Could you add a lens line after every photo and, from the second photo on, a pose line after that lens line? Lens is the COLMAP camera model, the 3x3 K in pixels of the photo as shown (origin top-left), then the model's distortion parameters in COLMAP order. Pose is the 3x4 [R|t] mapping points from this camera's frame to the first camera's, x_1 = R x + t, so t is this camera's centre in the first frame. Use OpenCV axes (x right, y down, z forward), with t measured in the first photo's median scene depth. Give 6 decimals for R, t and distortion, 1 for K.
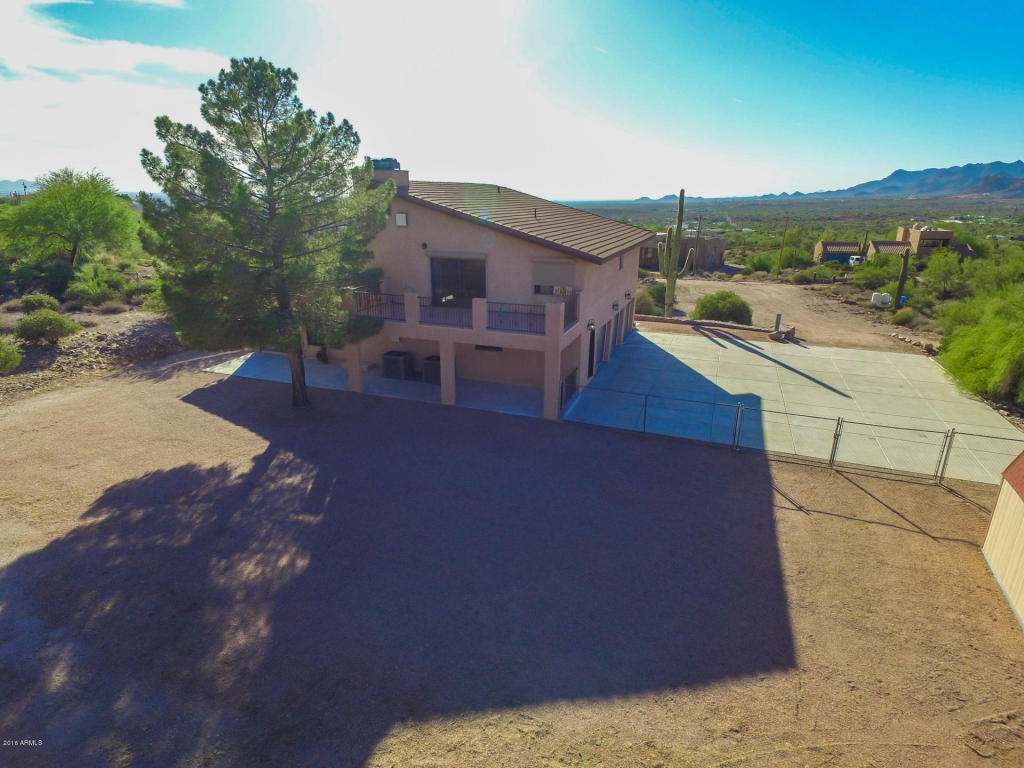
lens RADIAL K [[571.9, 0, 513.4], [0, 571.9, 388.2], [0, 0, 1]] dist [0.133819, -0.092422]
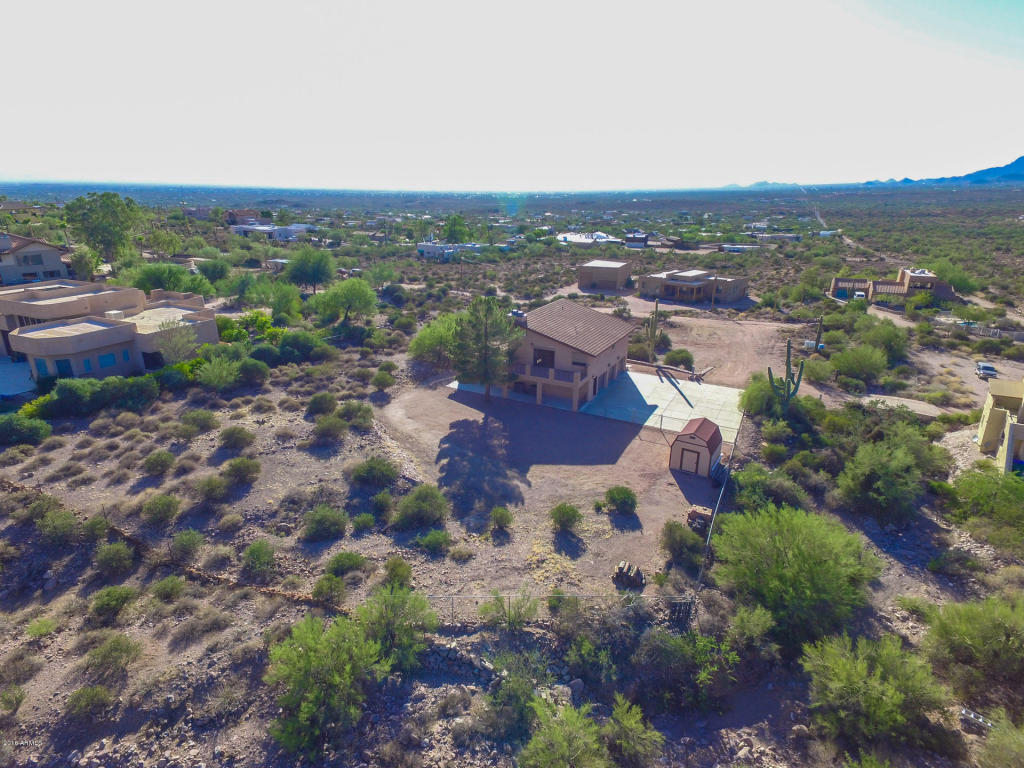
lens RADIAL K [[571.9, 0, 511.2], [0, 571.9, 383.4], [0, 0, 1]] dist [0.133819, -0.092422]
pose [[0.991188, 0.042740, -0.125376, 0.085091], [-0.041269, 0.999046, 0.014305, -0.093476], [0.125868, -0.009005, 0.992006, -1.558370]]
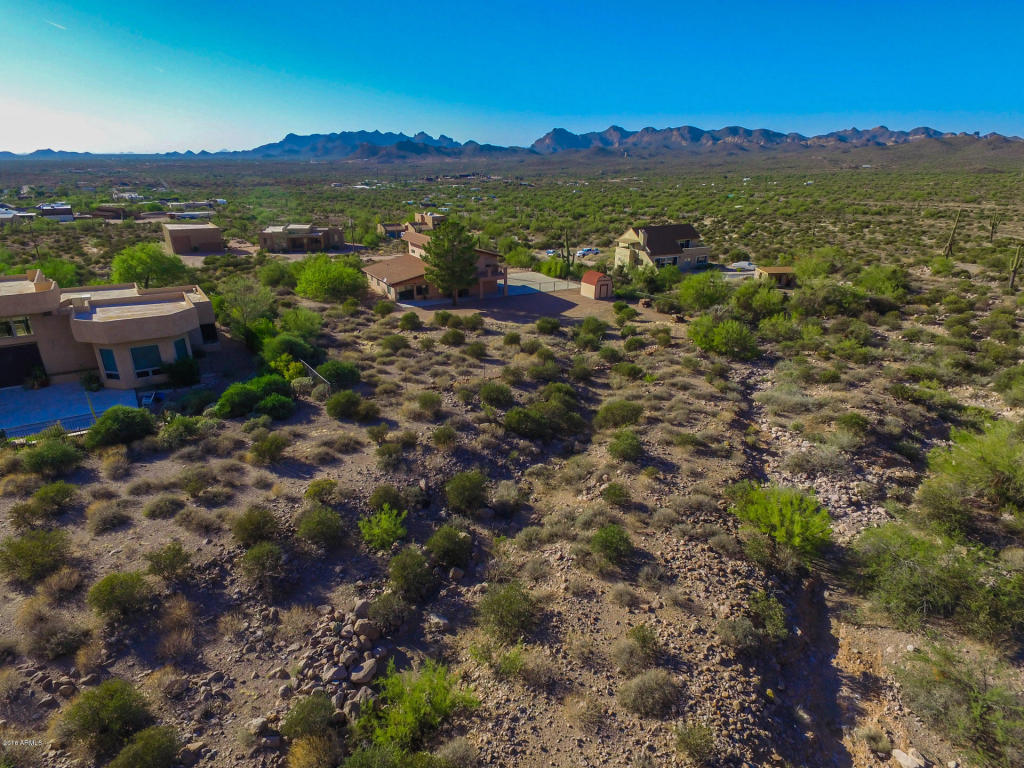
lens RADIAL K [[571.9, 0, 514.0], [0, 571.9, 386.4], [0, 0, 1]] dist [0.133819, -0.092422]
pose [[0.635050, -0.285163, 0.717909, -2.498819], [0.243235, 0.955910, 0.164539, 0.011014], [-0.733177, 0.070130, 0.676412, -1.497651]]
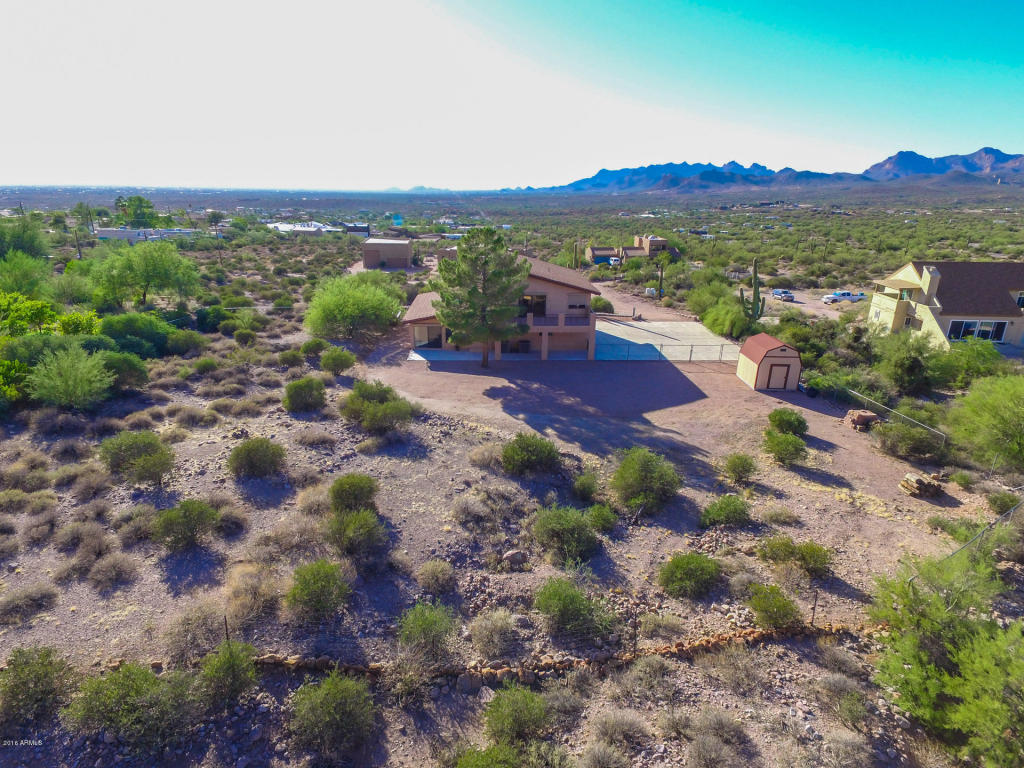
lens RADIAL K [[571.9, 0, 513.2], [0, 571.9, 390.5], [0, 0, 1]] dist [0.133819, -0.092422]
pose [[0.919933, -0.125635, 0.371402, -0.965421], [0.118394, 0.992064, 0.042335, 0.034047], [-0.373774, 0.005027, 0.927506, -0.952574]]
